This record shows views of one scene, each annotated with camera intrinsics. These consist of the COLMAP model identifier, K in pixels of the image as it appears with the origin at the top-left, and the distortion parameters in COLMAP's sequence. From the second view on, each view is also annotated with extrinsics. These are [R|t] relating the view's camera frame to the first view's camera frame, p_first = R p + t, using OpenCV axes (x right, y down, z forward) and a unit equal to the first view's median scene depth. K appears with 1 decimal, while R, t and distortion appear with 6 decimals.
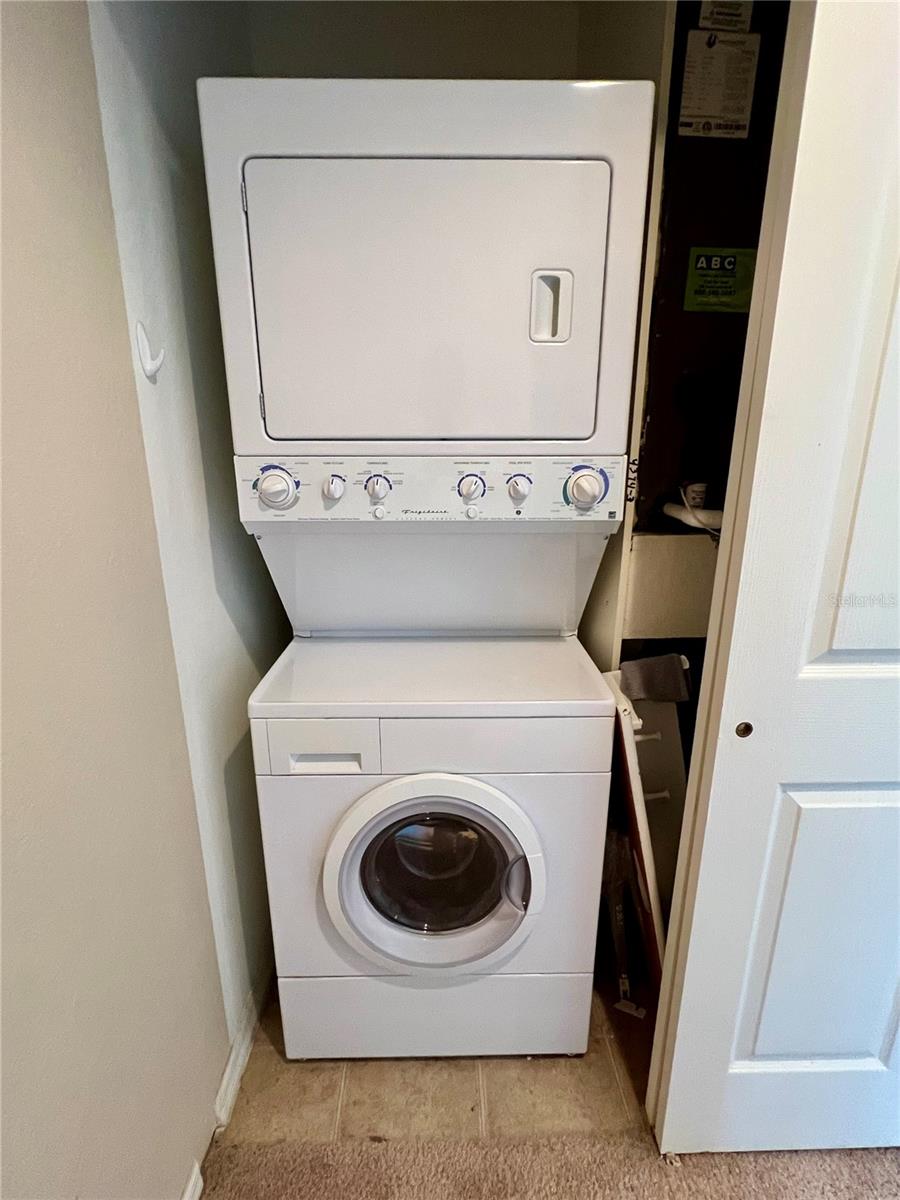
lens RADIAL K [[574.6, 0, 450.0], [0, 574.6, 600.0], [0, 0, 1]] dist [-0.002454, 0.000184]
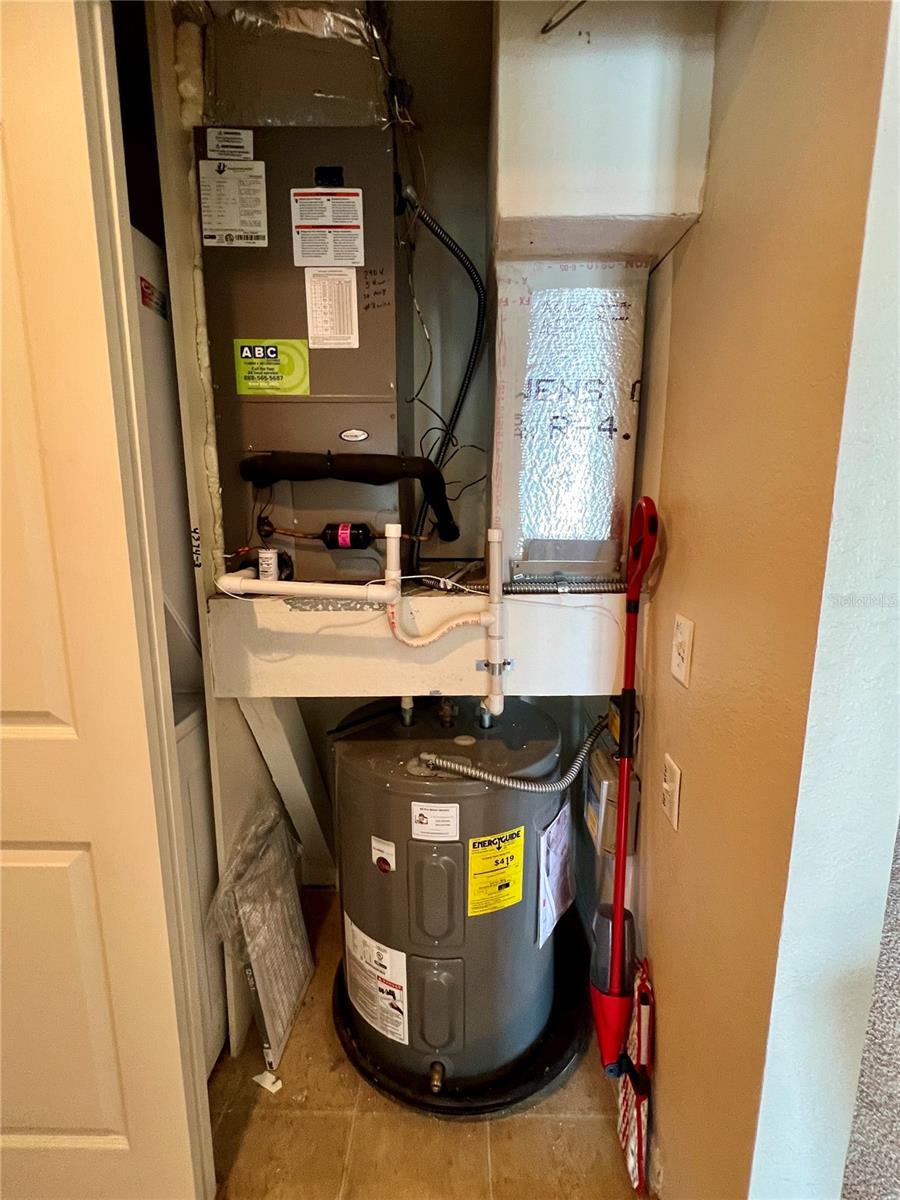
lens RADIAL K [[574.6, 0, 450.0], [0, 574.6, 600.0], [0, 0, 1]] dist [-0.002454, 0.000184]
pose [[0.998956, 0.005683, -0.045333, 0.935095], [-0.010154, 0.995033, -0.099031, -0.013692], [0.044545, 0.099388, 0.994051, -0.026610]]
